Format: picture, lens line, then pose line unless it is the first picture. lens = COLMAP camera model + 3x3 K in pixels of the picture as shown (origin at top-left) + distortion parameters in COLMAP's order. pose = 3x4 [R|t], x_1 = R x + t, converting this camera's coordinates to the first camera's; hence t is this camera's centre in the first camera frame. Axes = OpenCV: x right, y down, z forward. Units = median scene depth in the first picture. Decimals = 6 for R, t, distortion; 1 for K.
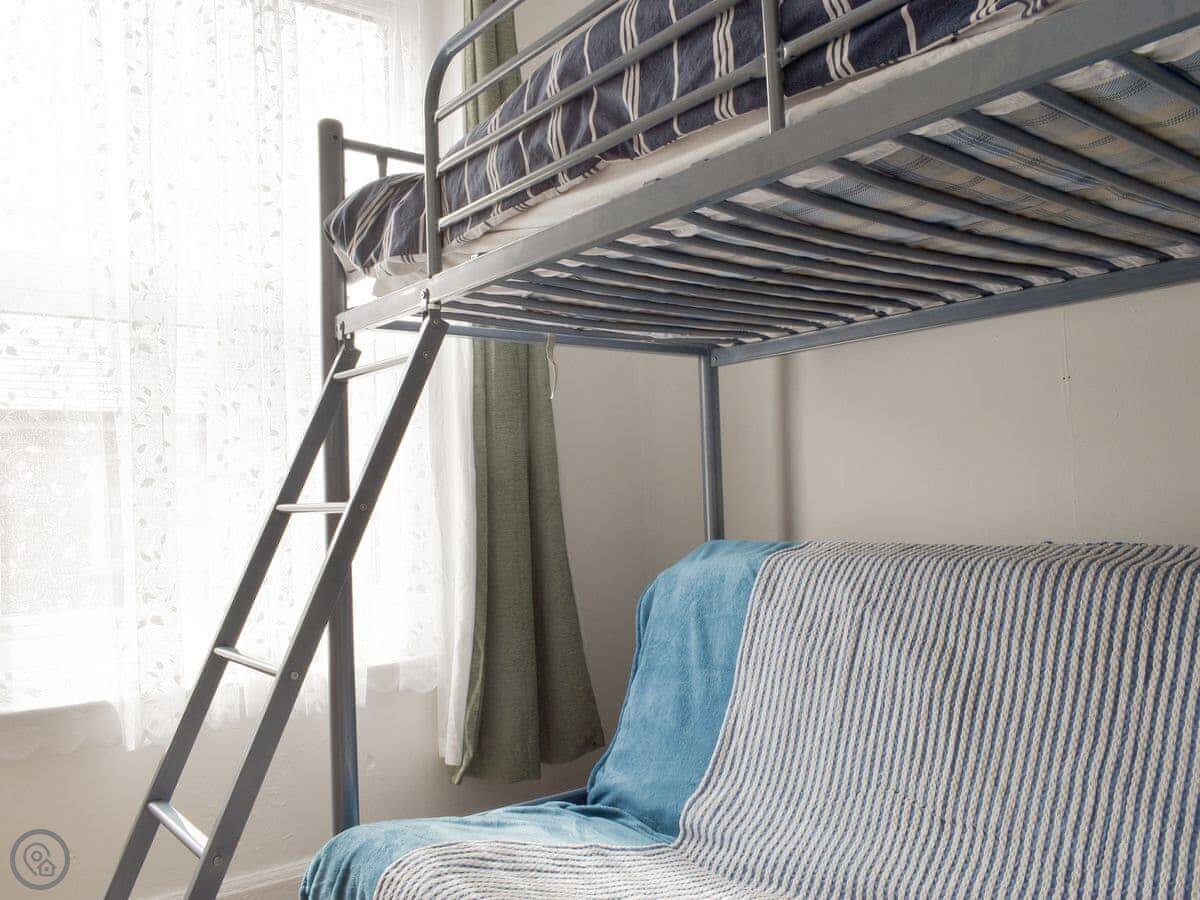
lens RADIAL K [[1064.9, 0, 600.0], [0, 1064.9, 450.0], [0, 0, 1]] dist [-0.046382, 0.013757]
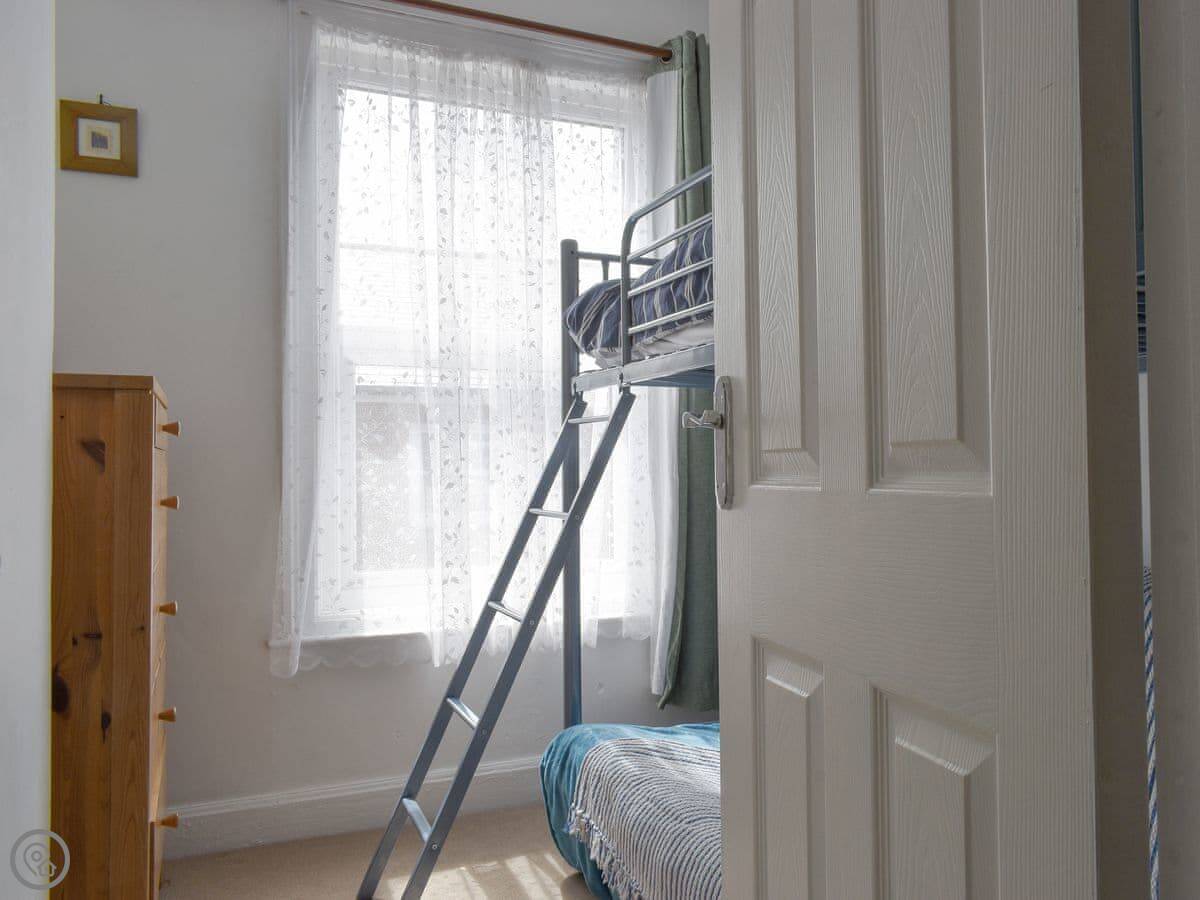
lens RADIAL K [[982.5, 0, 602.4], [0, 982.5, 429.6], [0, 0, 1]] dist [-0.047206, -0.000883]
pose [[0.967300, 0.010491, -0.253417, 0.138514], [-0.008586, 0.999926, 0.008622, -0.069198], [0.253488, -0.006165, 0.967319, -0.301426]]
